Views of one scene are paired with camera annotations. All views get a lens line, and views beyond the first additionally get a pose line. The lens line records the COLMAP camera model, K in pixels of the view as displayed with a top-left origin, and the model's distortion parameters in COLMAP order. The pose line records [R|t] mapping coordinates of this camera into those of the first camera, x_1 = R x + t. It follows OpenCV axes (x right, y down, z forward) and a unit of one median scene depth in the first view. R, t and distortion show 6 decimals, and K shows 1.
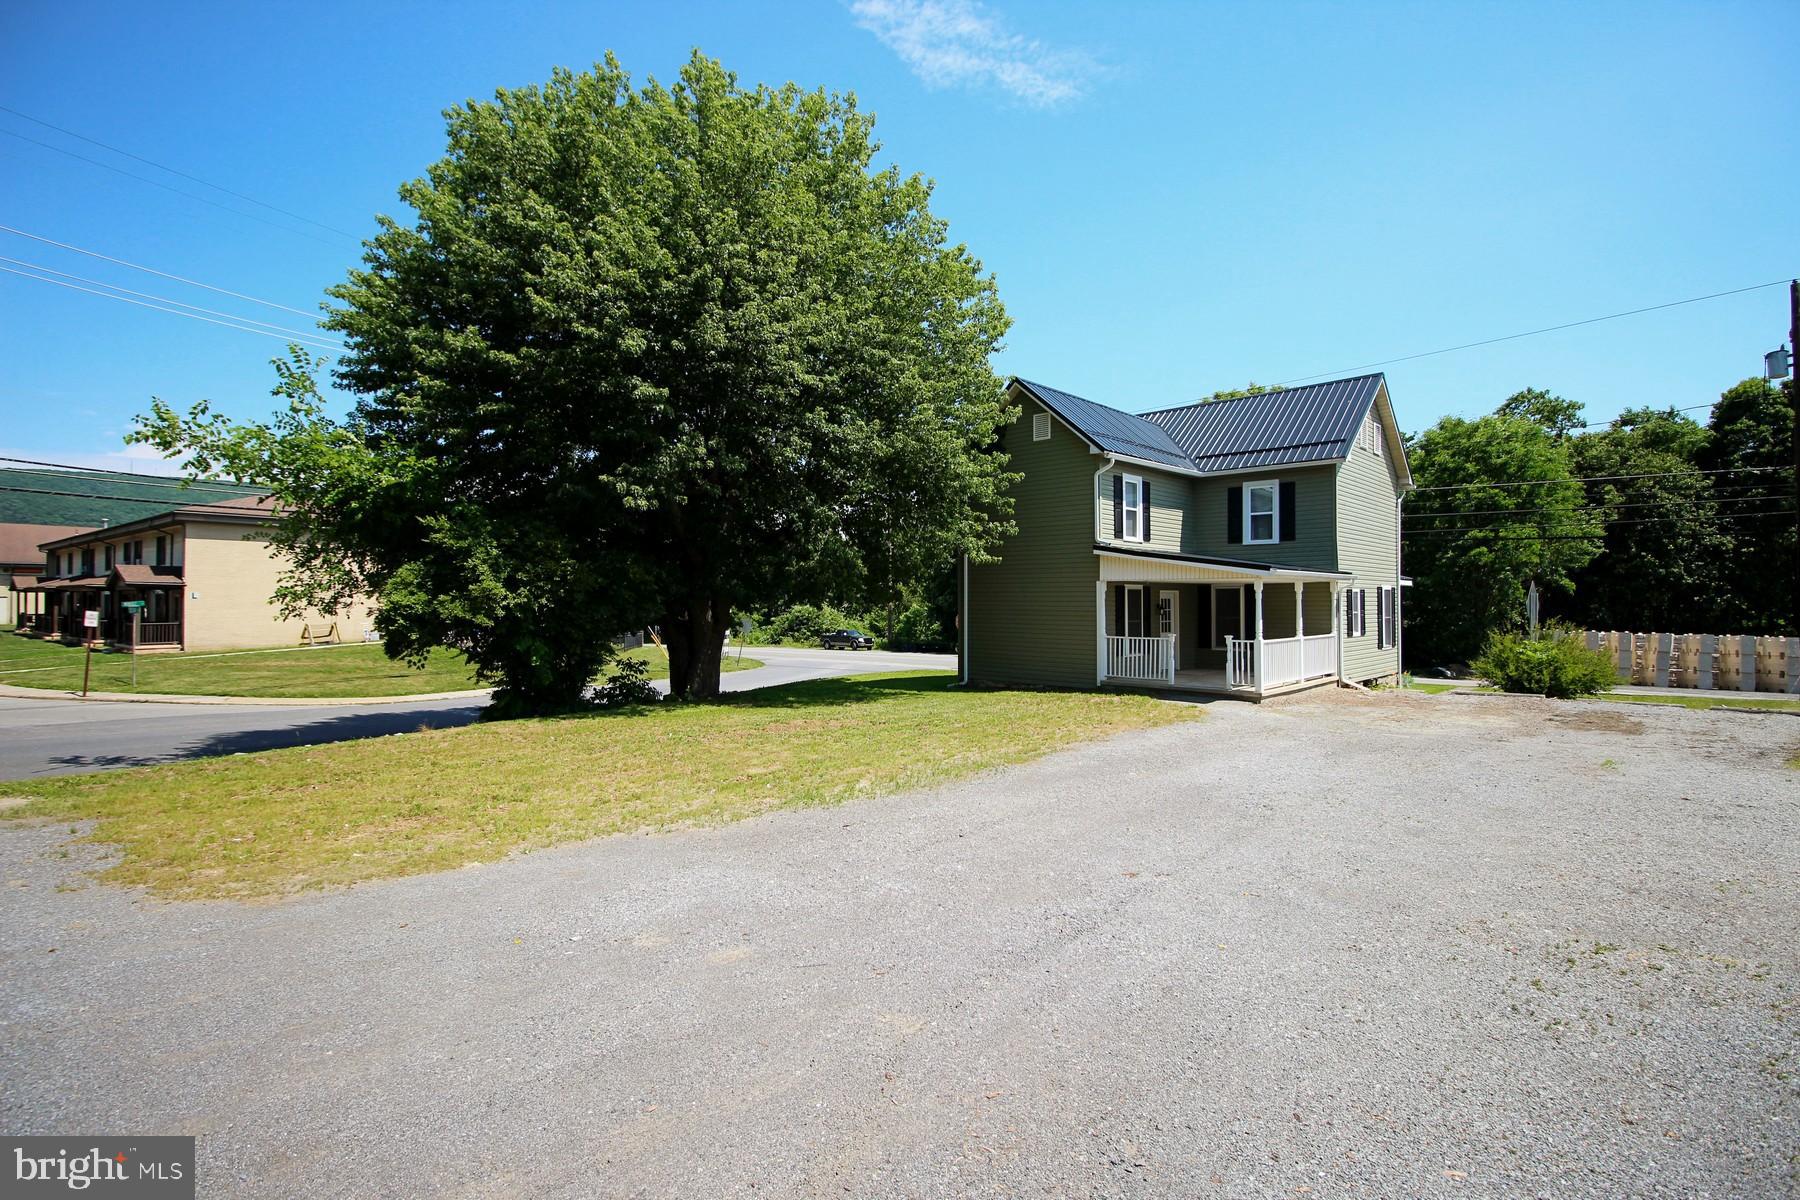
lens RADIAL K [[837.7, 0, 904.4], [0, 837.7, 596.2], [0, 0, 1]] dist [-0.022122, -0.003295]
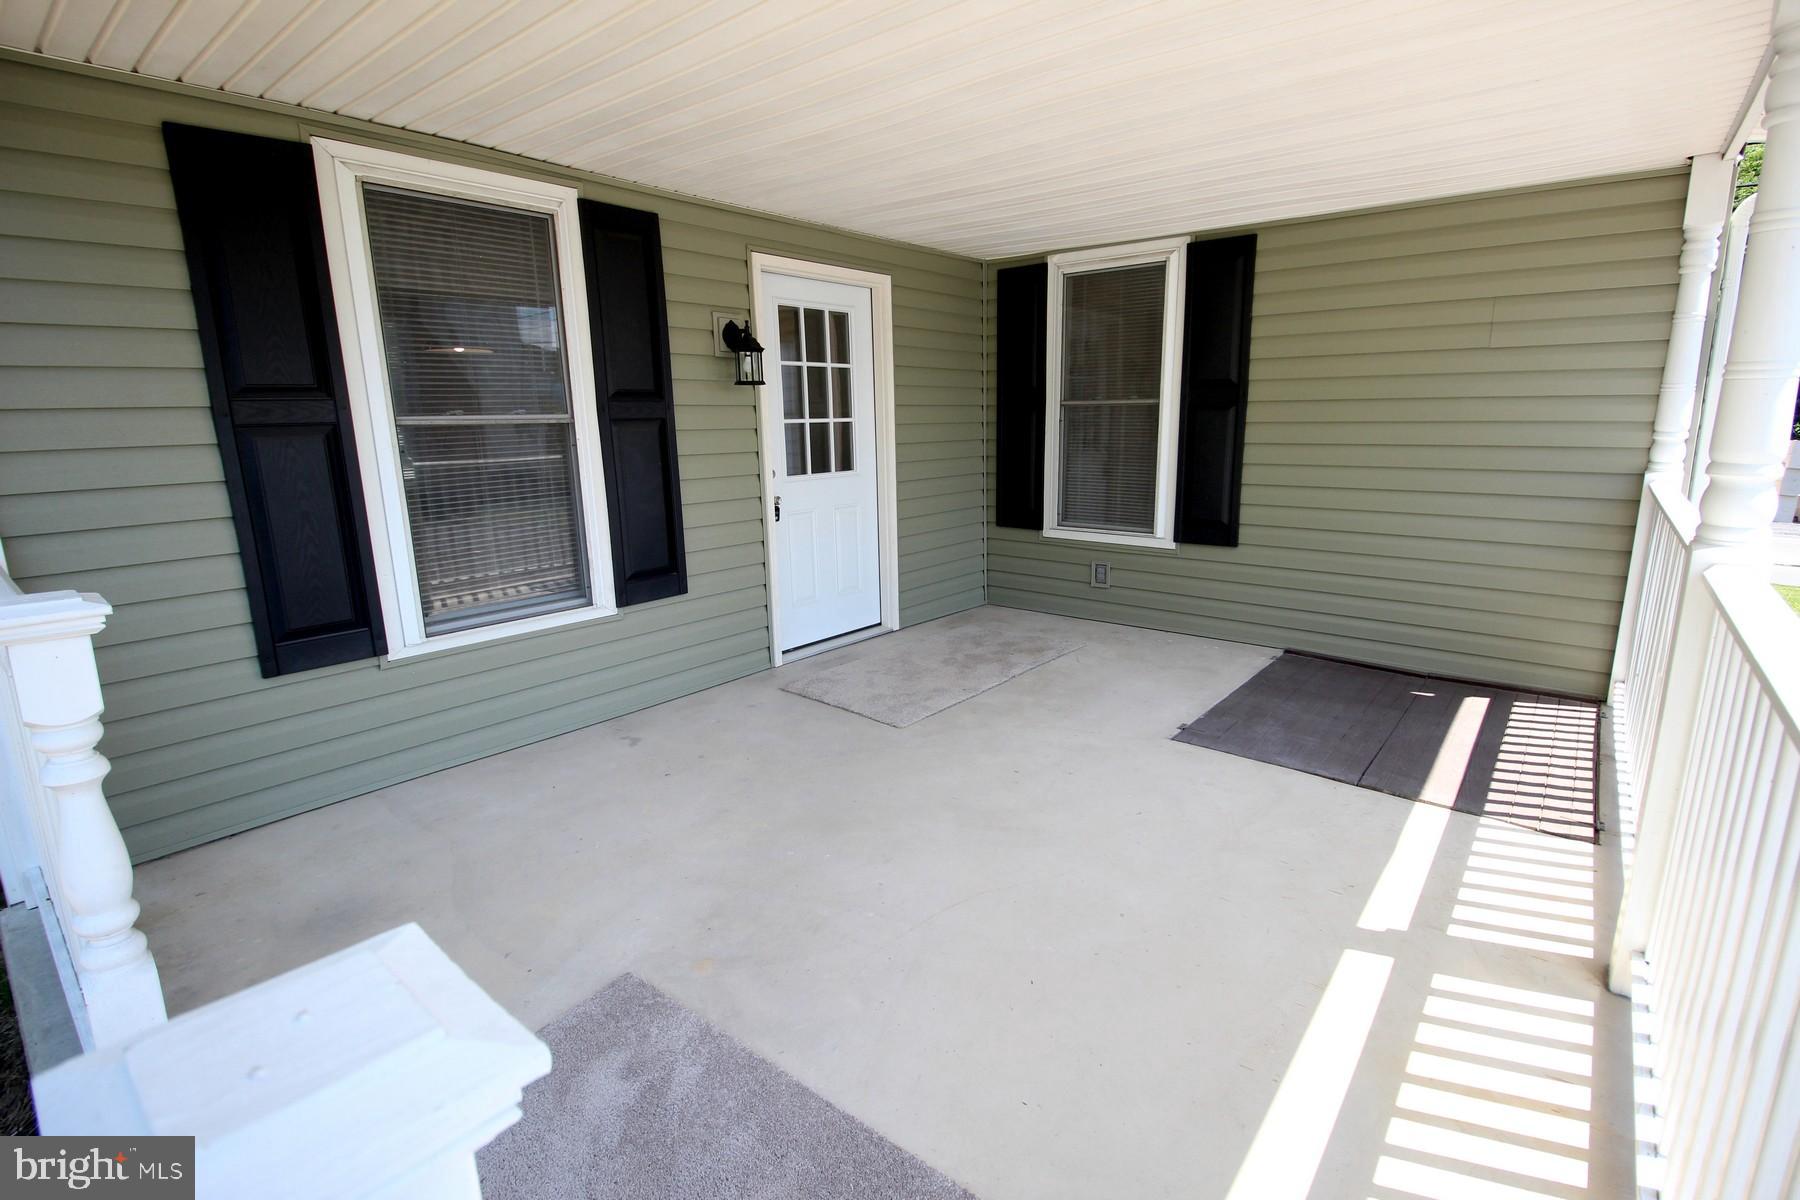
lens RADIAL K [[837.7, 0, 899.4], [0, 837.7, 604.3], [0, 0, 1]] dist [-0.022122, -0.003295]
pose [[0.996897, -0.028764, 0.073269, 0.323734], [0.011309, 0.973520, 0.228322, 0.027850], [-0.077896, -0.226786, 0.970825, 0.797929]]
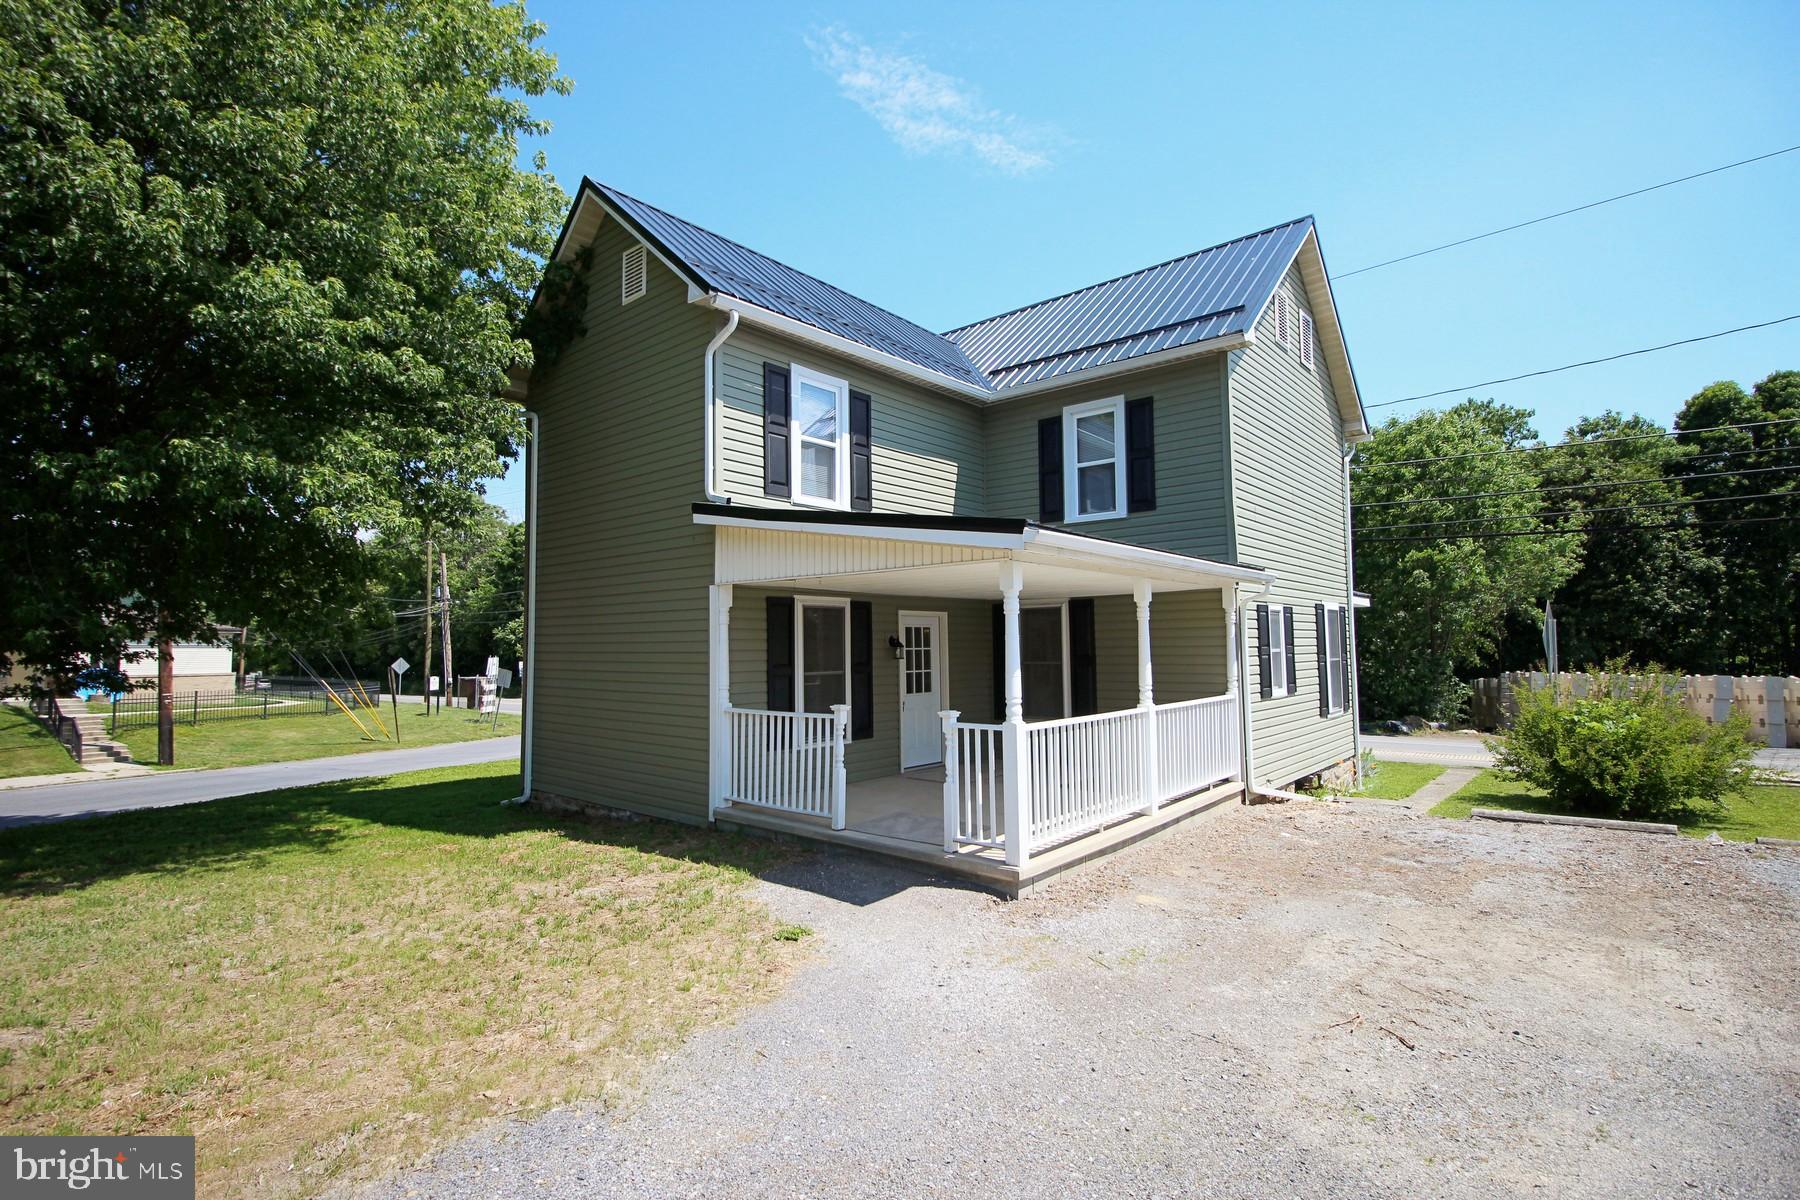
lens RADIAL K [[837.7, 0, 896.2], [0, 837.7, 601.5], [0, 0, 1]] dist [-0.022122, -0.003295]
pose [[0.998337, -0.005368, 0.057392, 0.276022], [0.008236, 0.998723, -0.049851, 0.012941], [-0.057051, 0.050241, 0.997106, 0.494015]]
